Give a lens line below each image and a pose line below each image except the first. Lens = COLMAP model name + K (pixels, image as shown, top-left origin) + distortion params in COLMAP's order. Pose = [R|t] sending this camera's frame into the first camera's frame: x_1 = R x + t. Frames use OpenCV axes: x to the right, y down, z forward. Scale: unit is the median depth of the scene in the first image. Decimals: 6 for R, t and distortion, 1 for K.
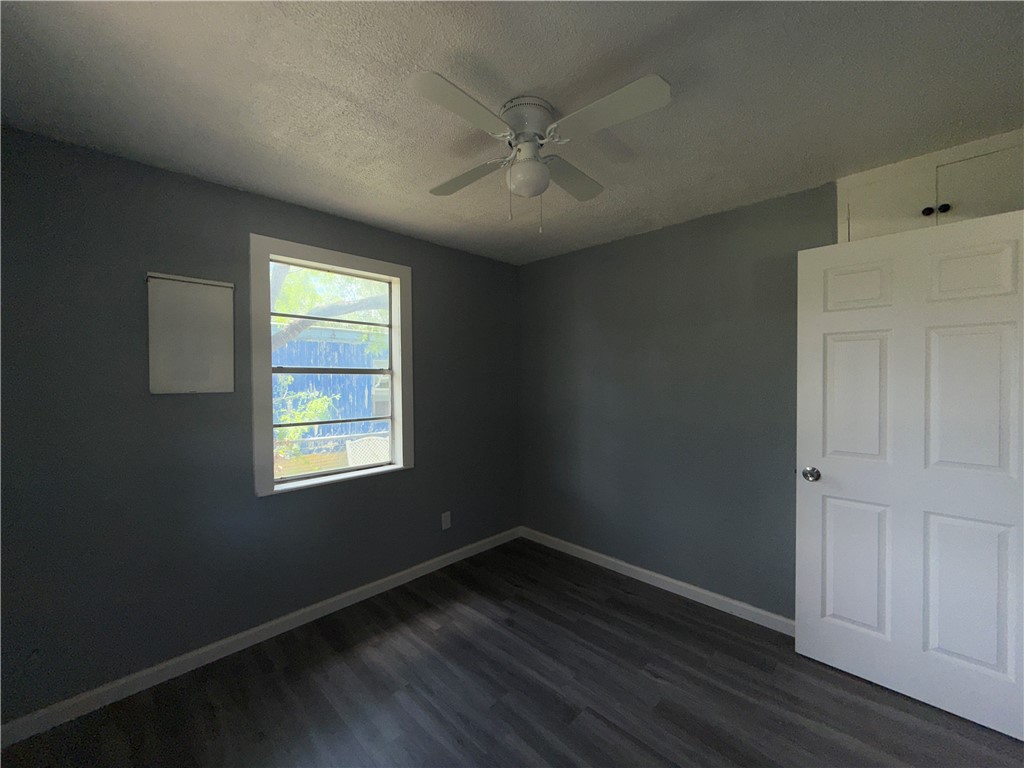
lens RADIAL K [[408.6, 0, 510.2], [0, 408.6, 383.4], [0, 0, 1]] dist [0.001416, 0.000095]
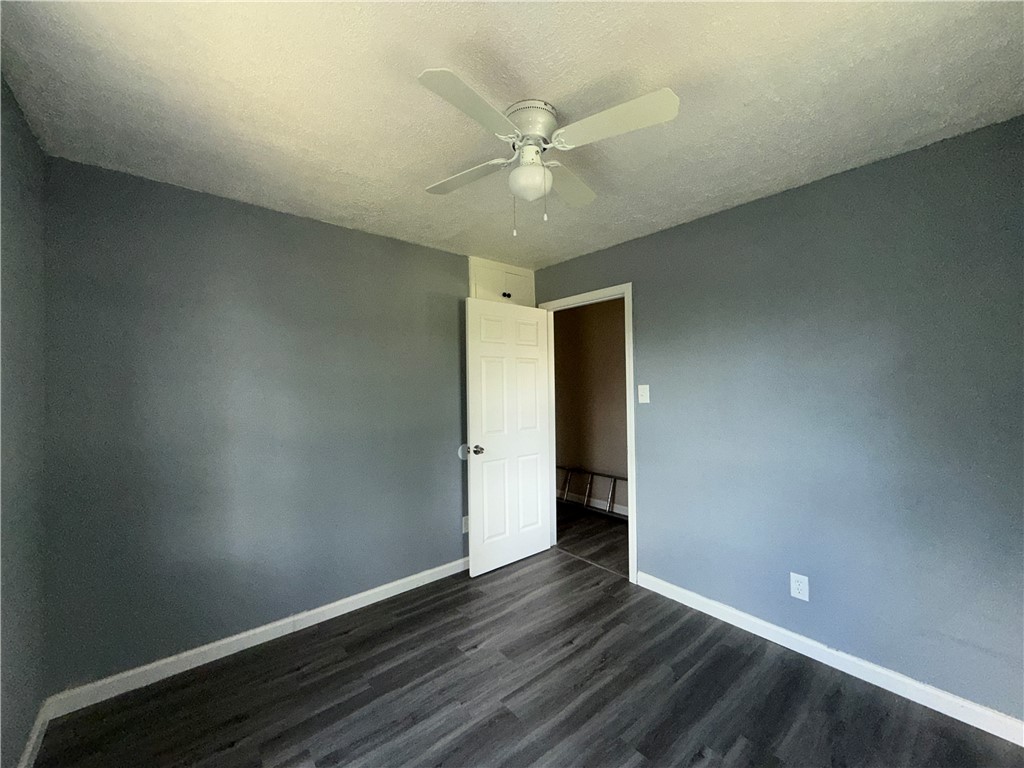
lens RADIAL K [[408.6, 0, 510.2], [0, 408.6, 383.4], [0, 0, 1]] dist [0.001416, 0.000095]
pose [[0.085319, 0.009847, 0.996305, -0.629072], [0.021814, 0.999693, -0.011749, 0.001149], [-0.996115, 0.022736, 0.085078, 0.645959]]
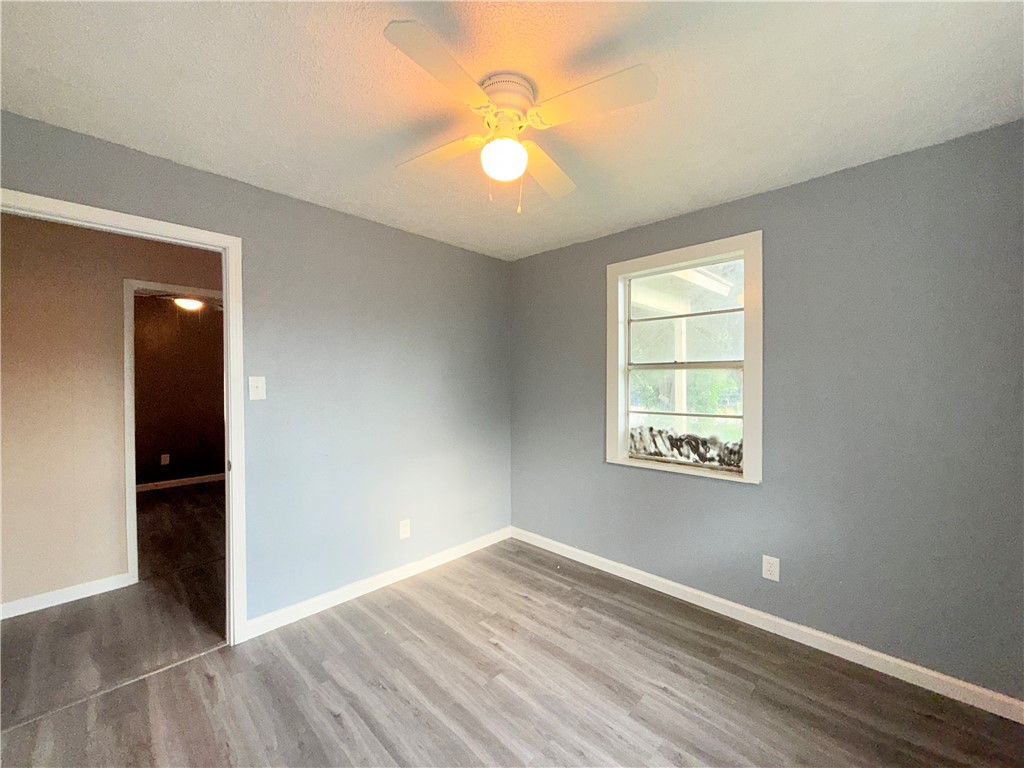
lens RADIAL K [[407.5, 0, 509.7], [0, 407.5, 383.9], [0, 0, 1]] dist [-0.000026, 0.000918]
pose [[-0.999862, 0.008806, -0.014053, 0.031032], [0.008587, 0.999843, 0.015517, 0.007826], [0.014188, 0.015394, -0.999781, 1.297709]]
